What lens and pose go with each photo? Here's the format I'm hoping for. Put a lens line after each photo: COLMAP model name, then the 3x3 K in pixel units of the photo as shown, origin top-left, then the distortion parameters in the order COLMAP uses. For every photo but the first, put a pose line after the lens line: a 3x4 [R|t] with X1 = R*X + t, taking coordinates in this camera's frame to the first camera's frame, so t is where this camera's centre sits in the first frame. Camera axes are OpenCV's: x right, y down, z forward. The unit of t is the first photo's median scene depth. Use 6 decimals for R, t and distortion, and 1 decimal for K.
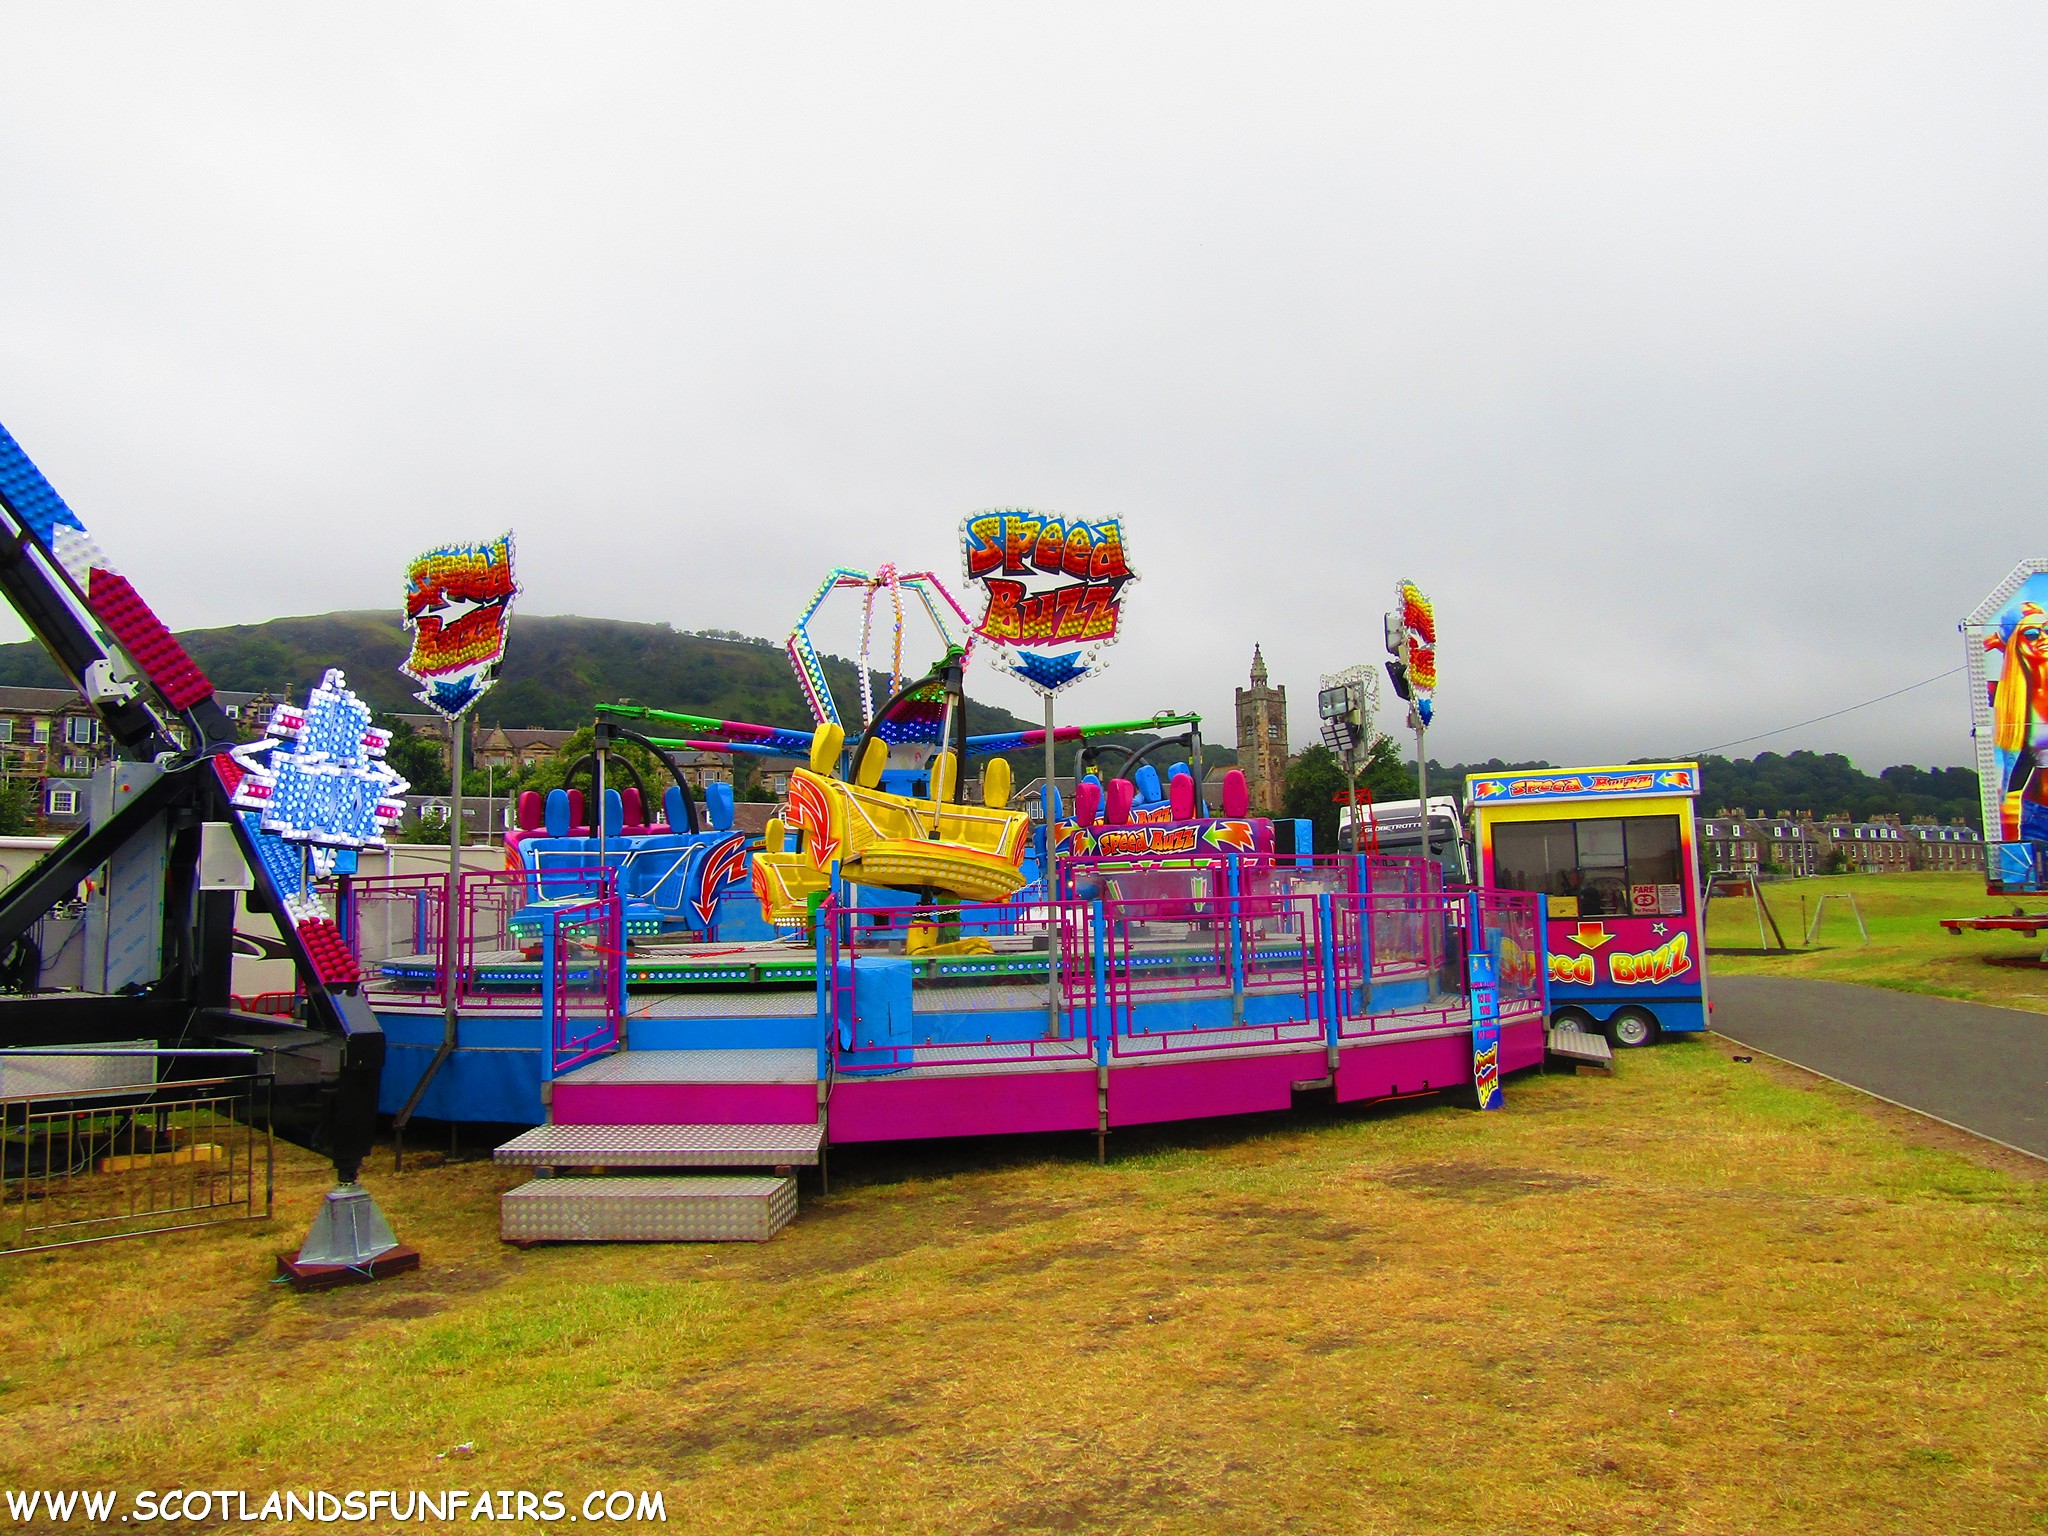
lens RADIAL K [[1440.2, 0, 1024.0], [0, 1440.2, 768.0], [0, 0, 1]] dist [-0.005198, -0.006050]
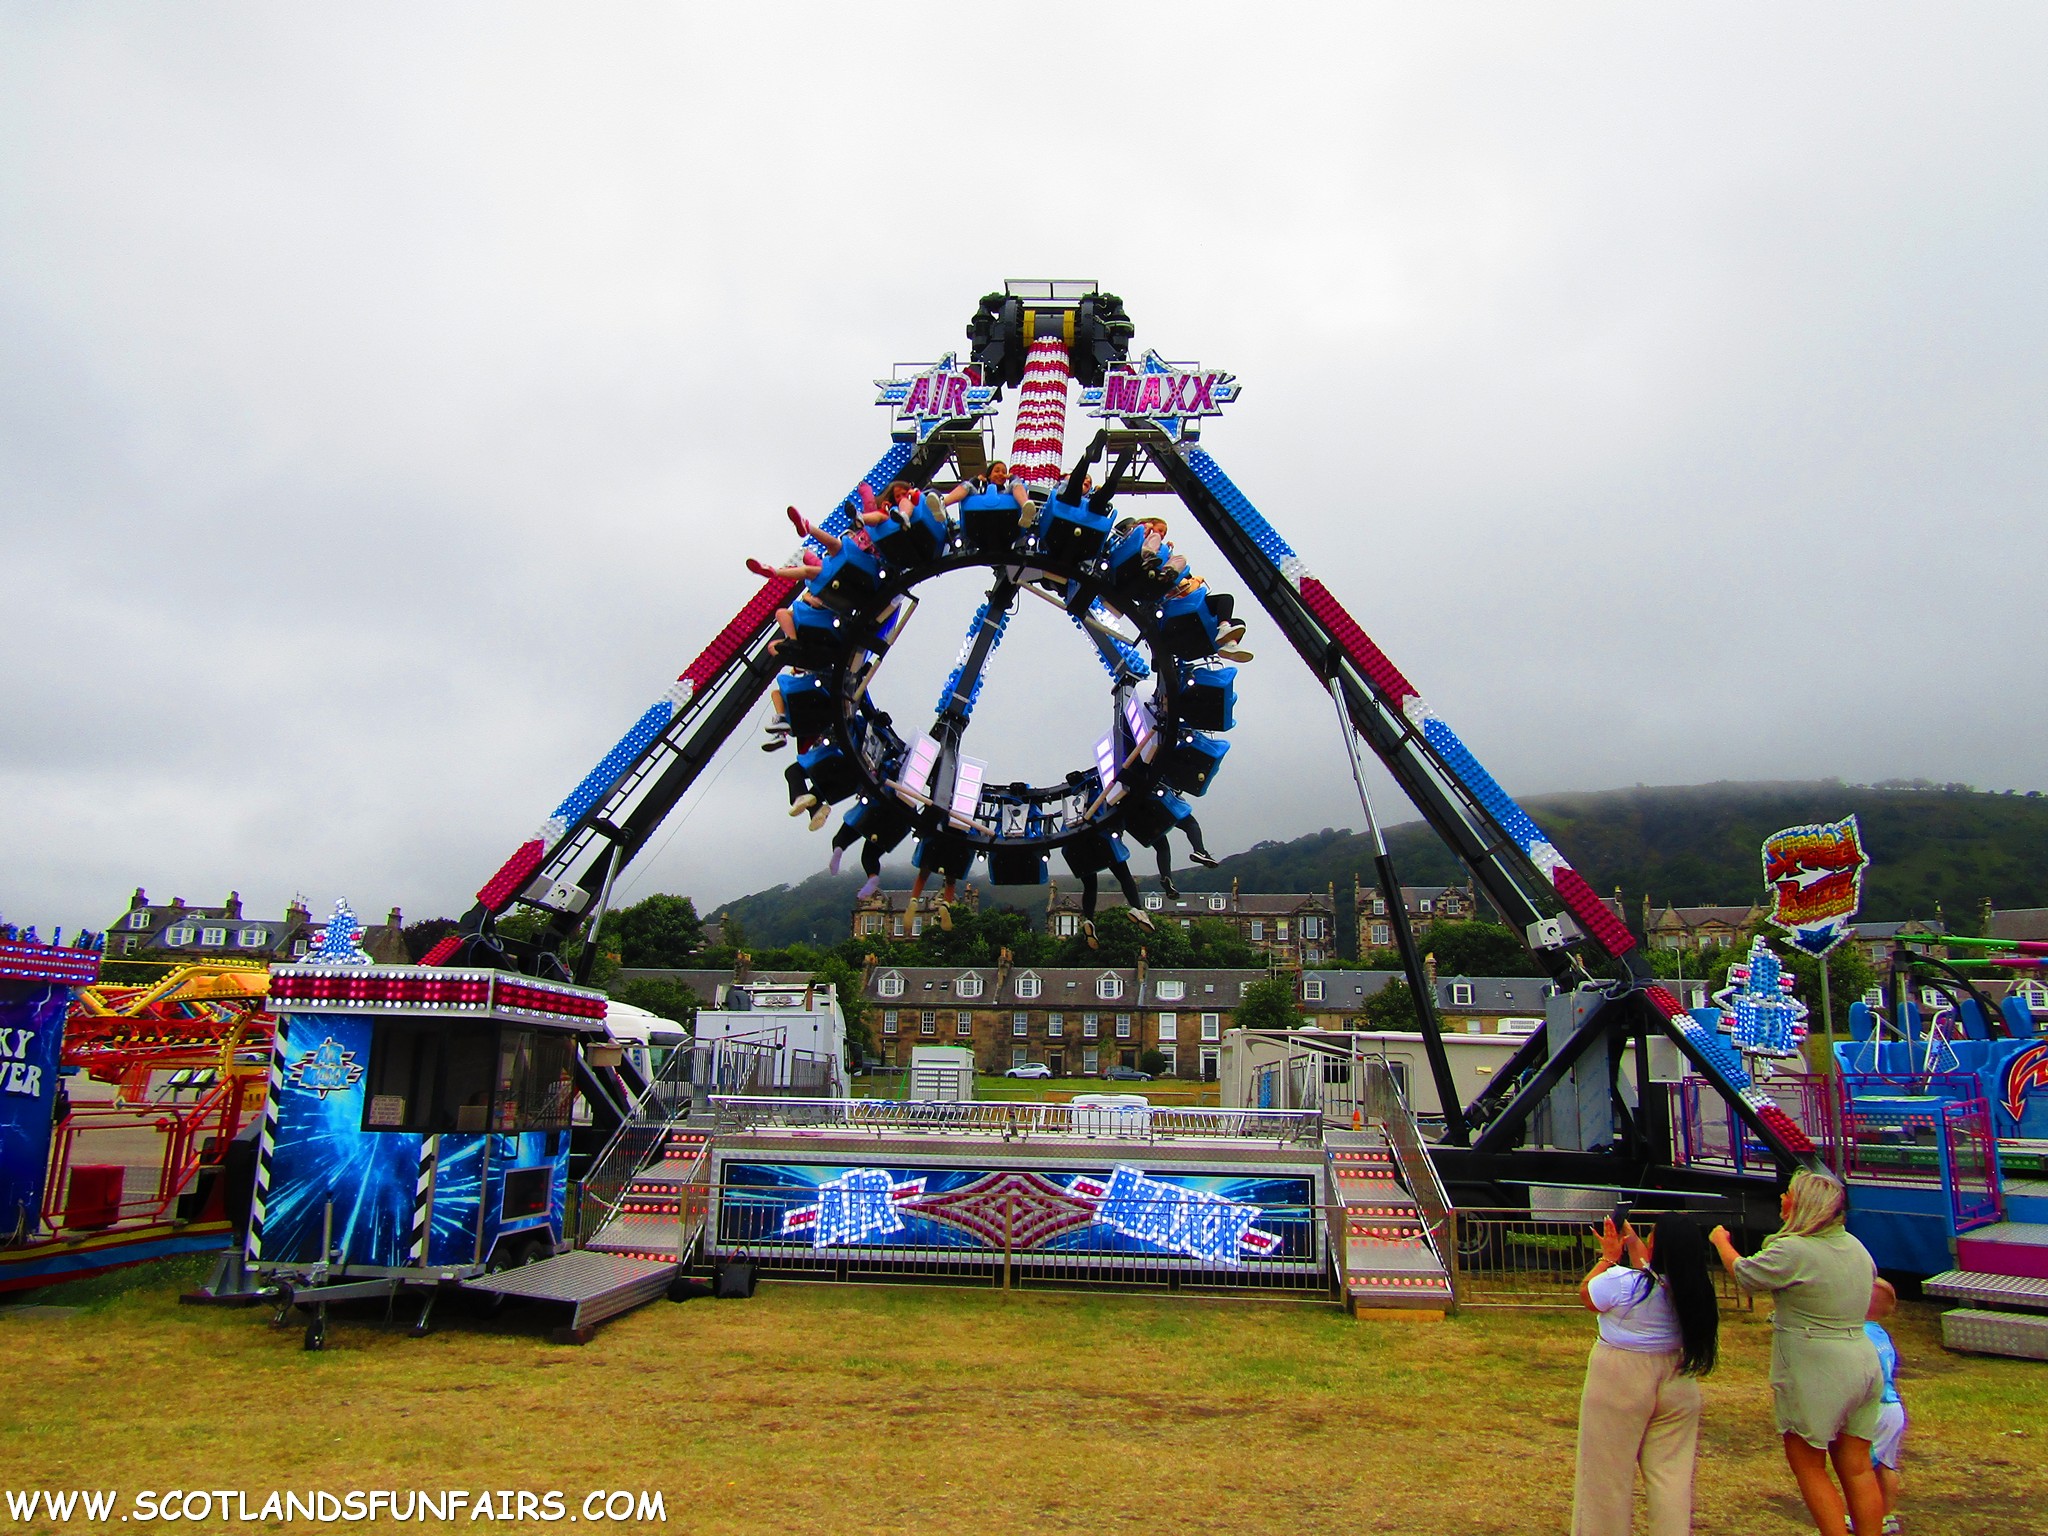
lens RADIAL K [[1440.2, 0, 1024.0], [0, 1440.2, 768.0], [0, 0, 1]] dist [-0.005198, -0.006050]
pose [[0.723726, -0.116684, -0.680151, 0.001036], [0.032667, 0.990289, -0.135130, -0.052281], [0.689314, 0.075578, 0.720510, -0.495884]]
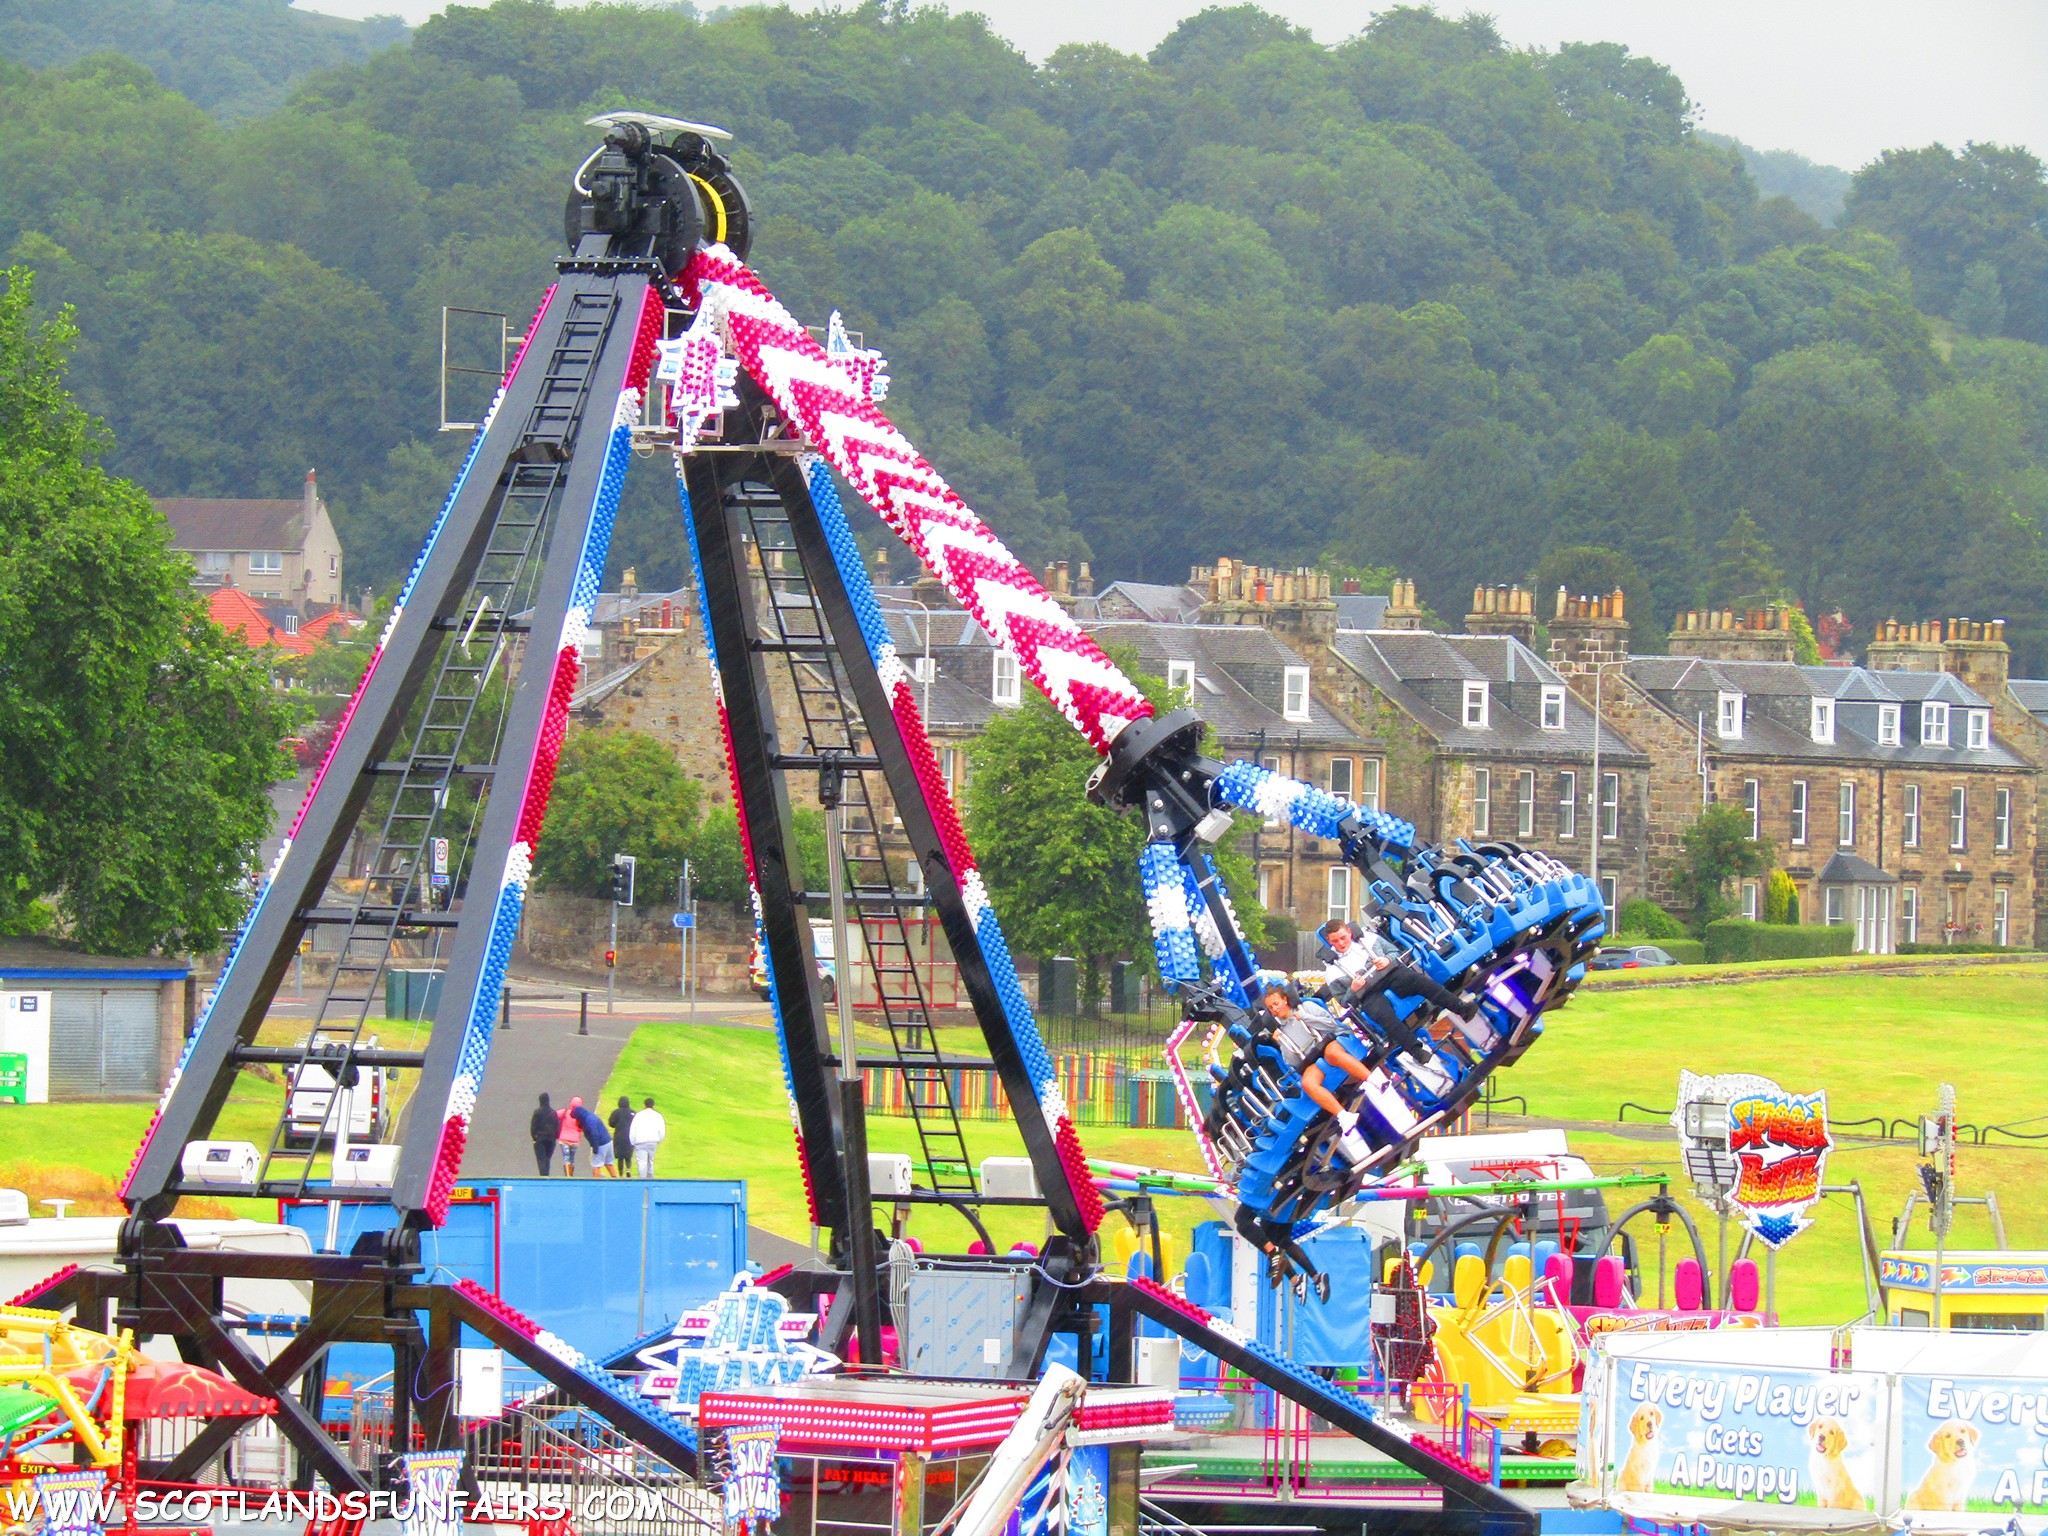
lens RADIAL K [[11668.0, 0, 1024.0], [0, 11668.0, 768.0], [0, 0, 1]] dist [0.596119, 14.298873]
pose [[0.886858, 0.043033, 0.460034, -4.844305], [-0.085703, 0.993696, 0.072266, -1.056855], [-0.454024, -0.103516, 0.884955, -7.029072]]
